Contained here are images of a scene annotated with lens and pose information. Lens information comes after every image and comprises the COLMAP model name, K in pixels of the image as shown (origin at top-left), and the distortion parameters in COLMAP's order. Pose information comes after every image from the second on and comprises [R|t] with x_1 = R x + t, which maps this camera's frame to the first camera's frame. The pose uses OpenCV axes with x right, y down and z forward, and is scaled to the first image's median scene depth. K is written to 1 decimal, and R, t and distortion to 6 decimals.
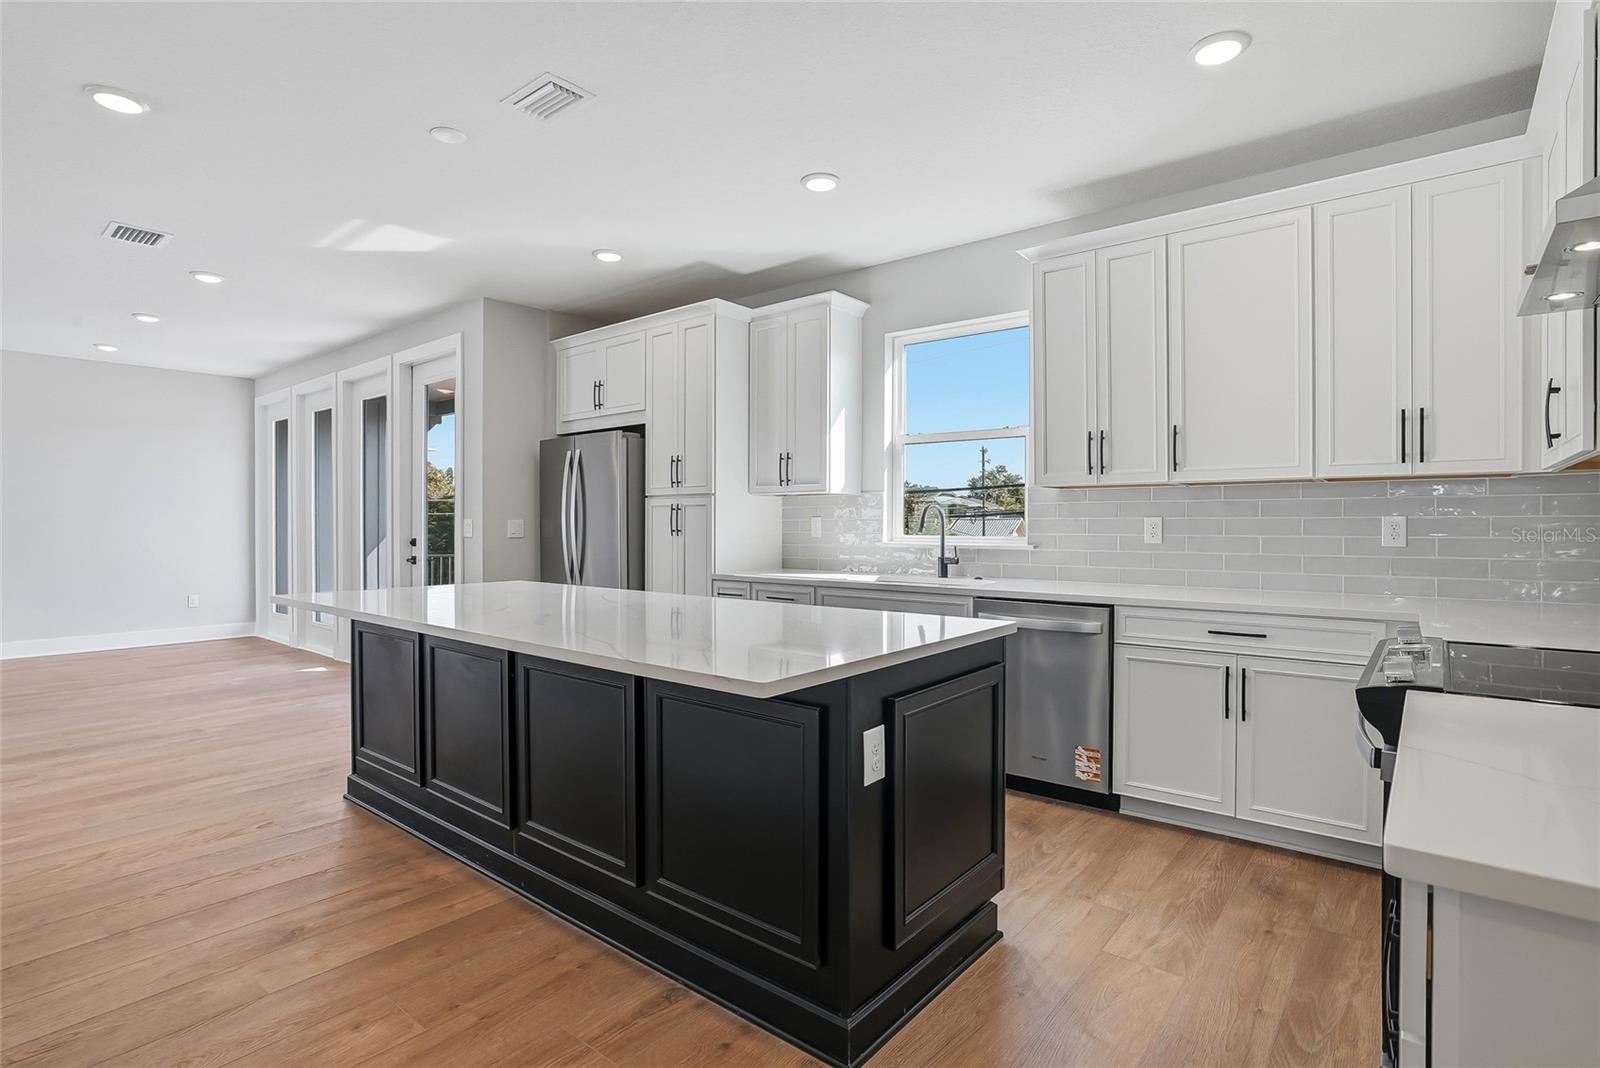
lens RADIAL K [[786.1, 0, 800.0], [0, 786.1, 534.0], [0, 0, 1]] dist [-0.026715, 0.000800]
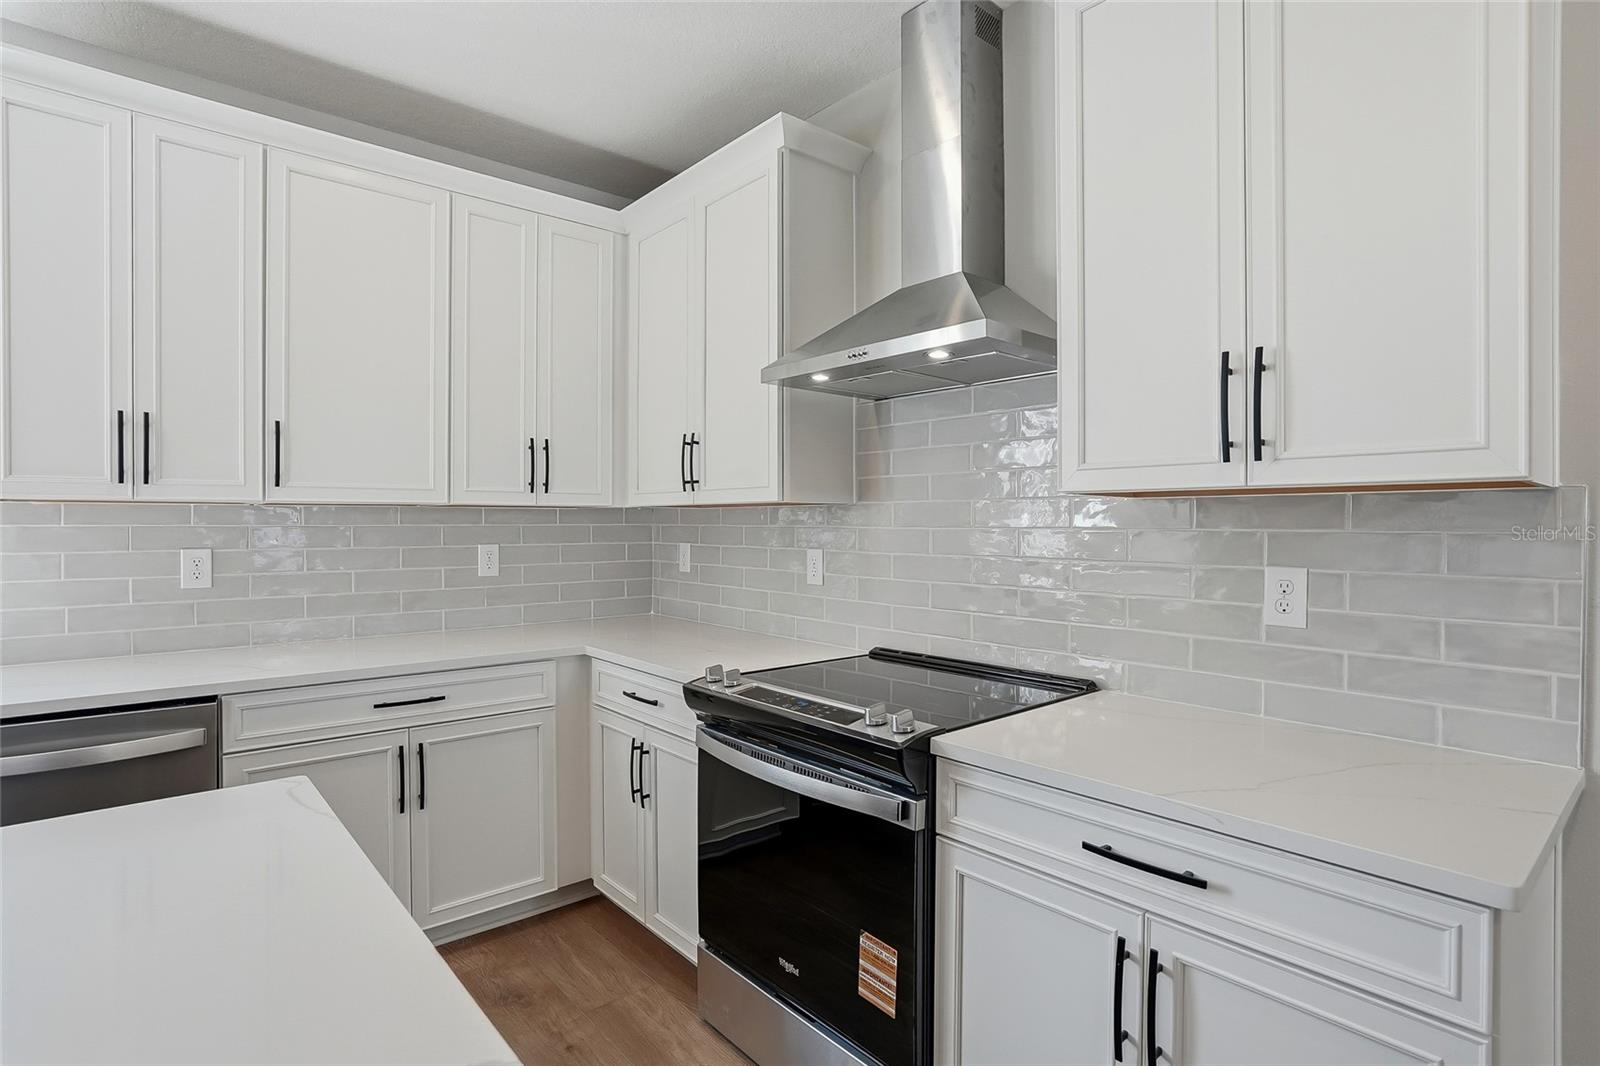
lens RADIAL K [[806.3, 0, 800.0], [0, 806.3, 533.0], [0, 0, 1]] dist [-0.058754, 0.030973]
pose [[0.180604, -0.011776, 0.983485, -0.136179], [0.012093, 0.999879, 0.009752, -0.040000], [-0.983482, 0.010132, 0.180725, 0.410710]]
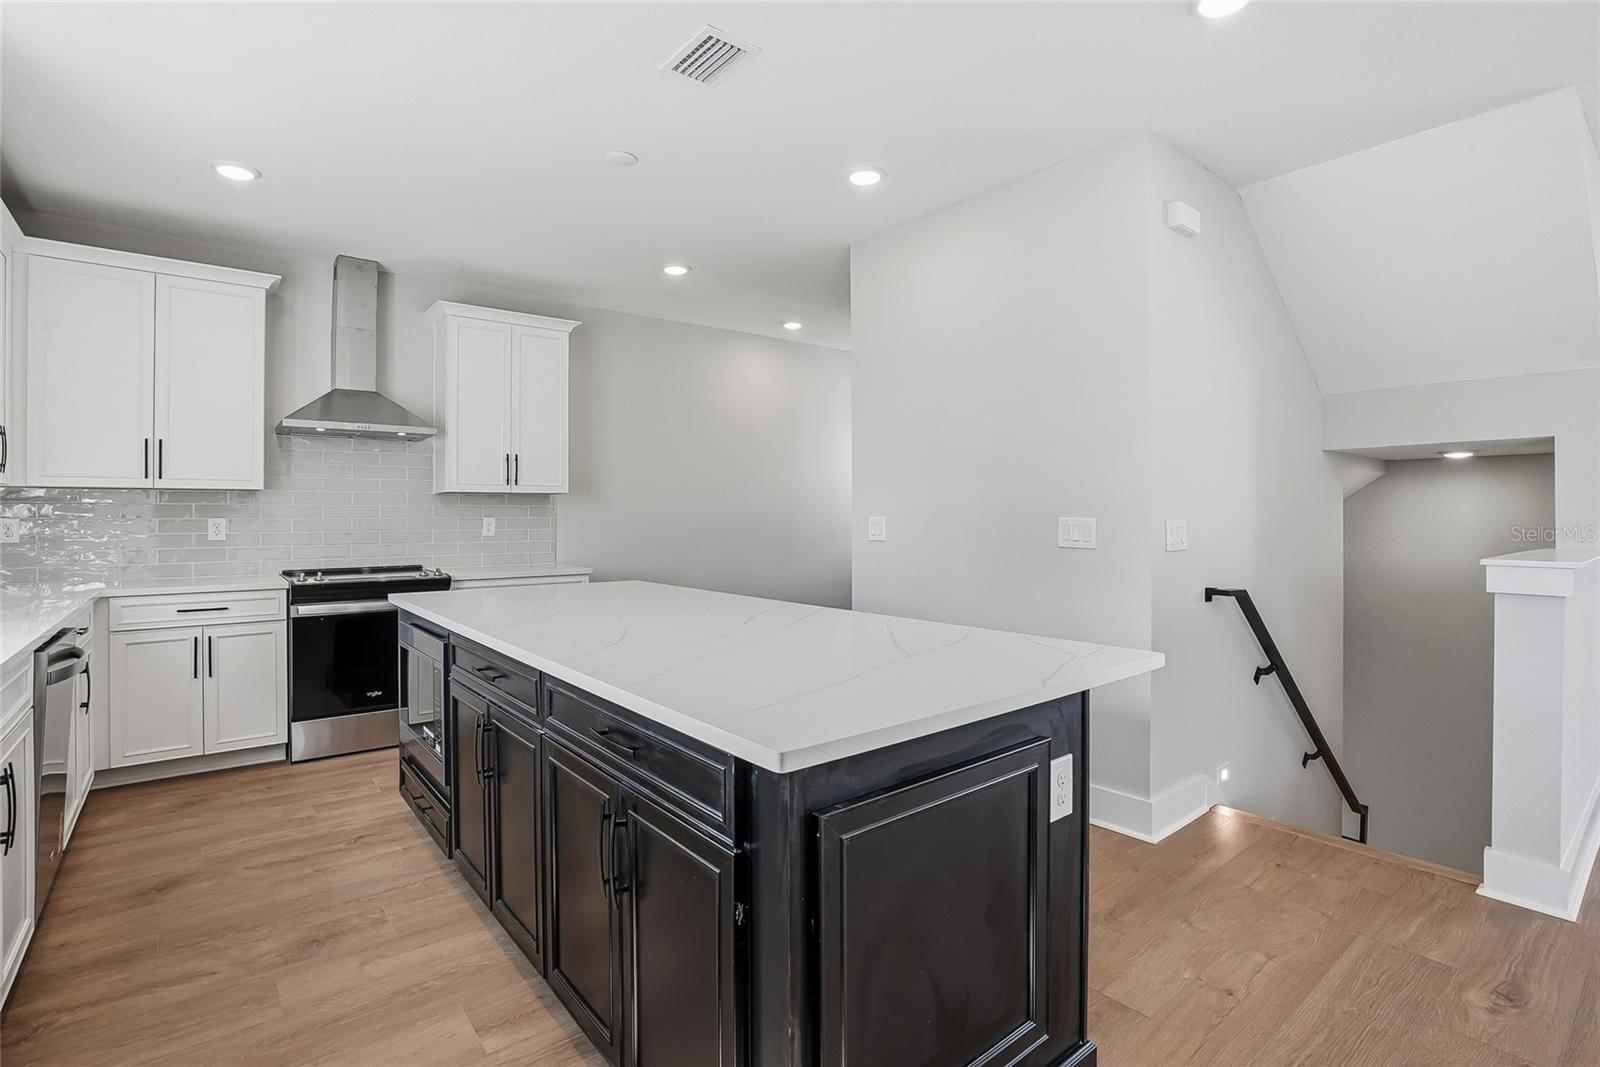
lens RADIAL K [[769.2, 0, 802.5], [0, 769.2, 508.4], [0, 0, 1]] dist [-0.059233, 0.020091]
pose [[-0.977712, 0.004617, 0.209899, -0.523148], [0.006179, 0.999958, 0.006783, -0.033486], [-0.209859, 0.007929, -0.977699, 1.554512]]
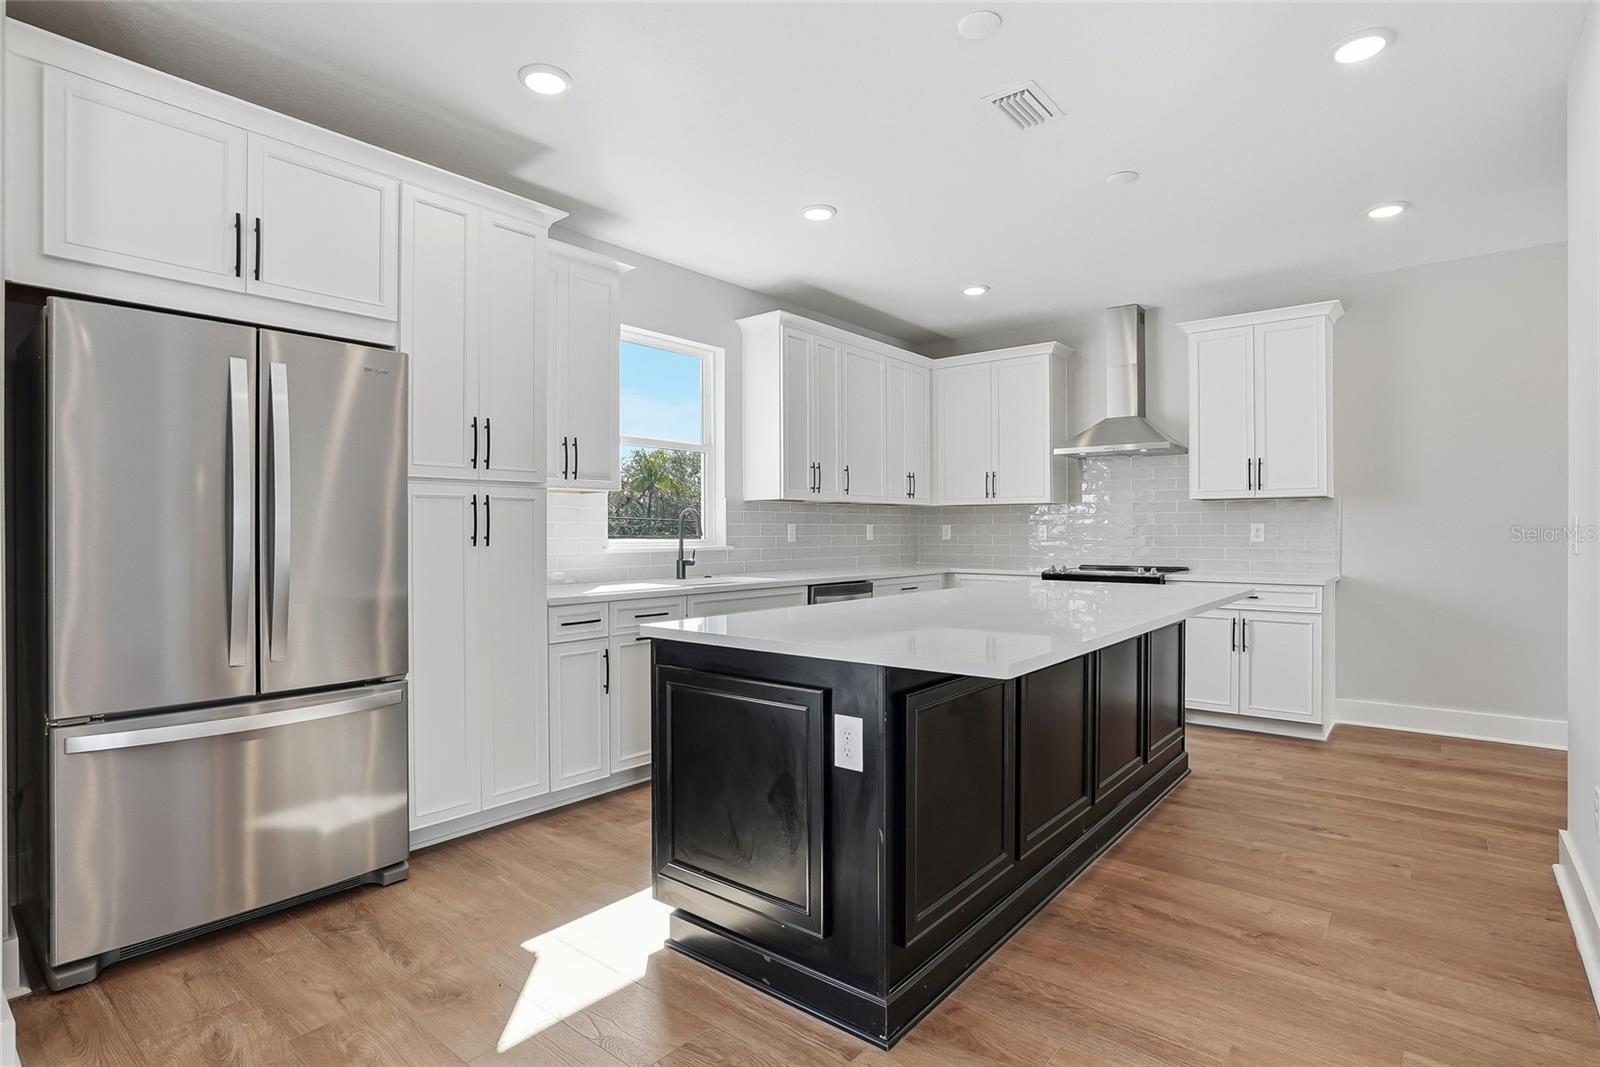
lens RADIAL K [[806.3, 0, 800.0], [0, 806.3, 533.5], [0, 0, 1]] dist [-0.058754, 0.030973]
pose [[0.006744, -0.002660, 0.999974, -1.157991], [0.016184, 0.999866, 0.002551, -0.007990], [-0.999846, 0.016167, 0.006786, 1.089759]]
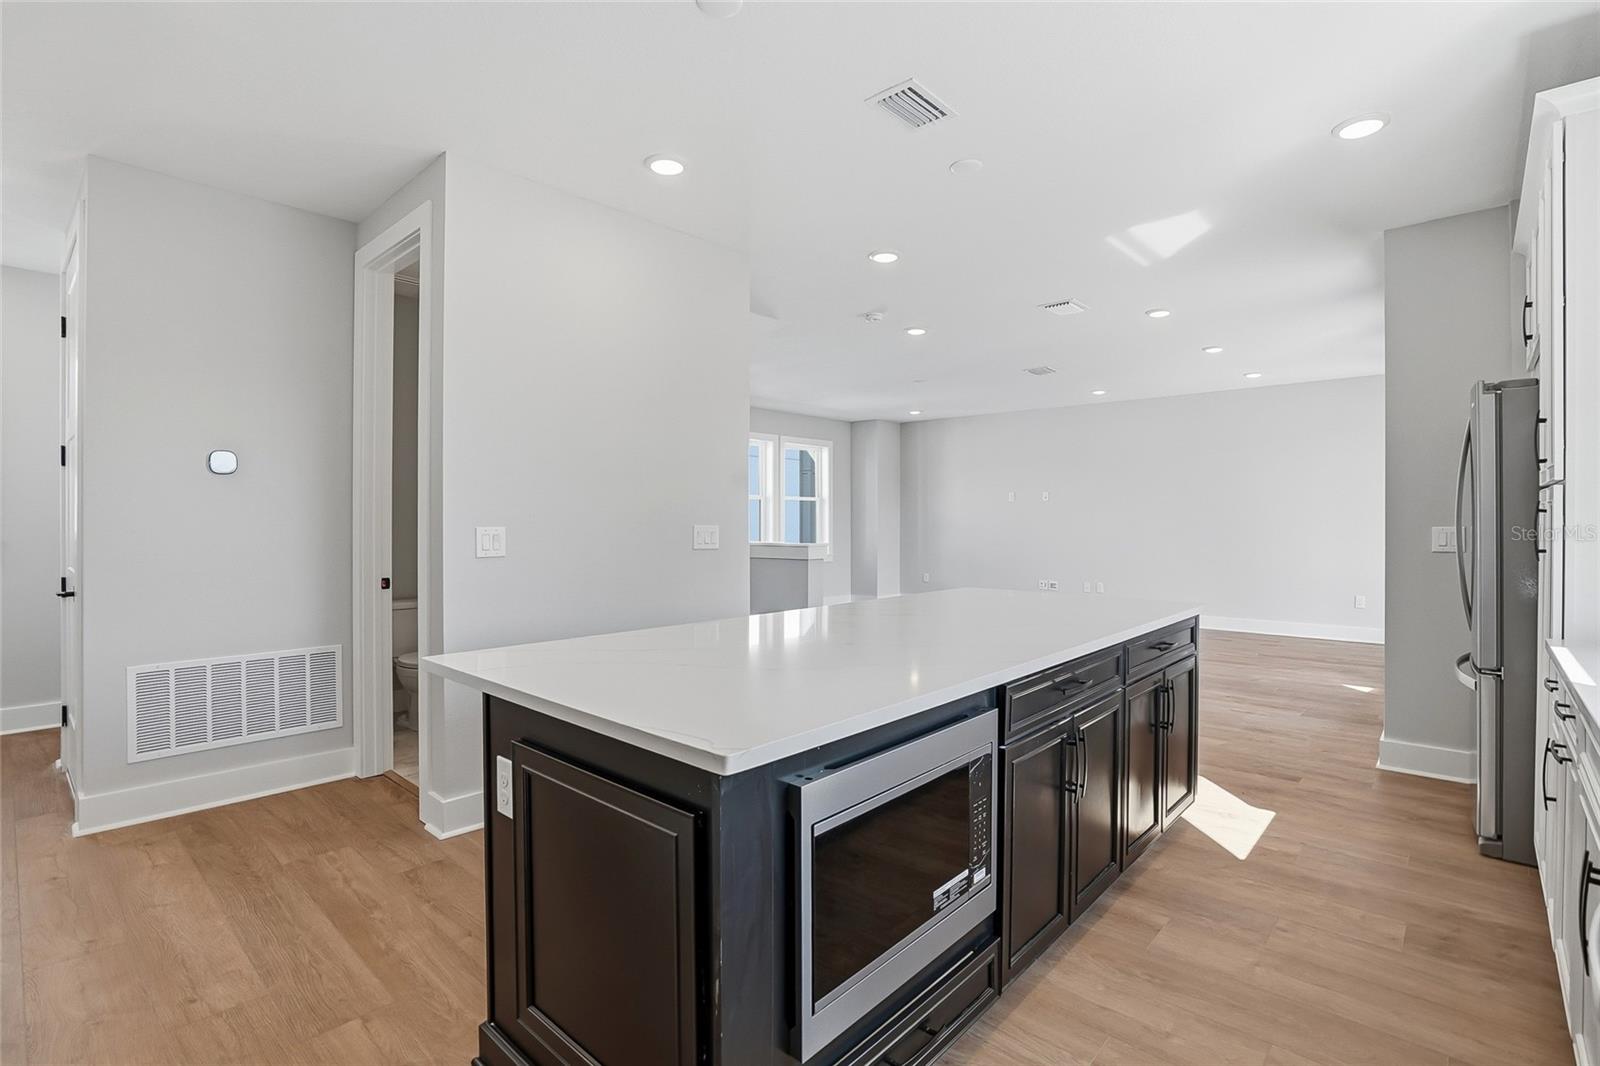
lens RADIAL K [[744.0, 0, 800.4], [0, 744.0, 528.7], [0, 0, 1]] dist [-0.056782, 0.019768]
pose [[-0.062650, 0.015314, -0.997918, 0.519857], [-0.014249, 0.999767, 0.016237, -0.030101], [0.997934, 0.015237, -0.062417, 0.776264]]
